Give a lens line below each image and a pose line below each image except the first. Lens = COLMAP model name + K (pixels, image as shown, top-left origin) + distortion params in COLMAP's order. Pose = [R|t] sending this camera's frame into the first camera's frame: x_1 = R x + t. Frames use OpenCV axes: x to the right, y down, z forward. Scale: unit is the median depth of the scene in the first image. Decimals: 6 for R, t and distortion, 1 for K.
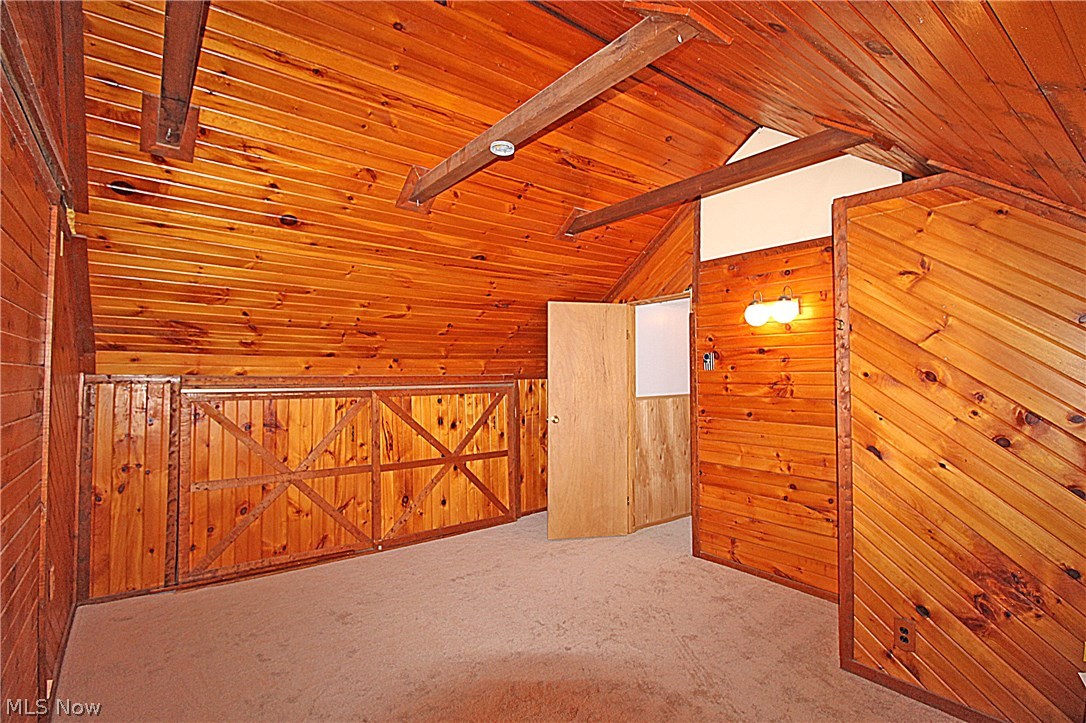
lens RADIAL K [[515.2, 0, 542.4], [0, 515.2, 361.6], [0, 0, 1]] dist [-0.006551, -0.000997]
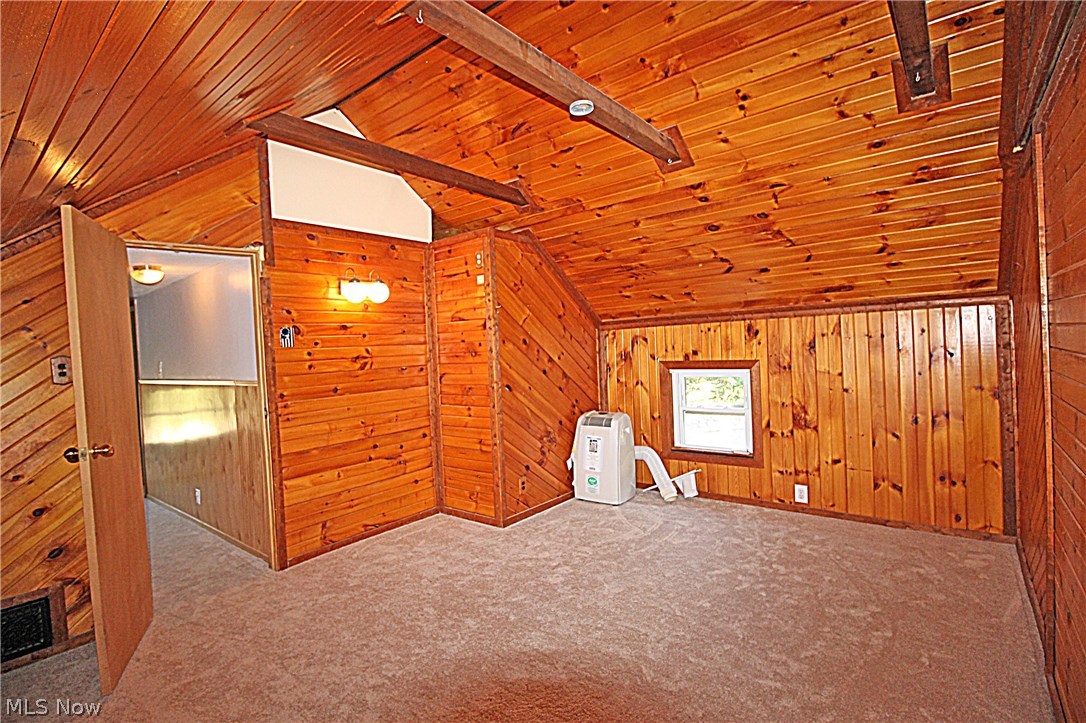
lens RADIAL K [[515.2, 0, 541.6], [0, 515.2, 358.9], [0, 0, 1]] dist [-0.006551, -0.000997]
pose [[-0.235402, -0.014844, 0.971785, -0.632319], [0.023897, 0.999493, 0.021056, 0.028652], [-0.971604, 0.028179, -0.234928, 0.800123]]
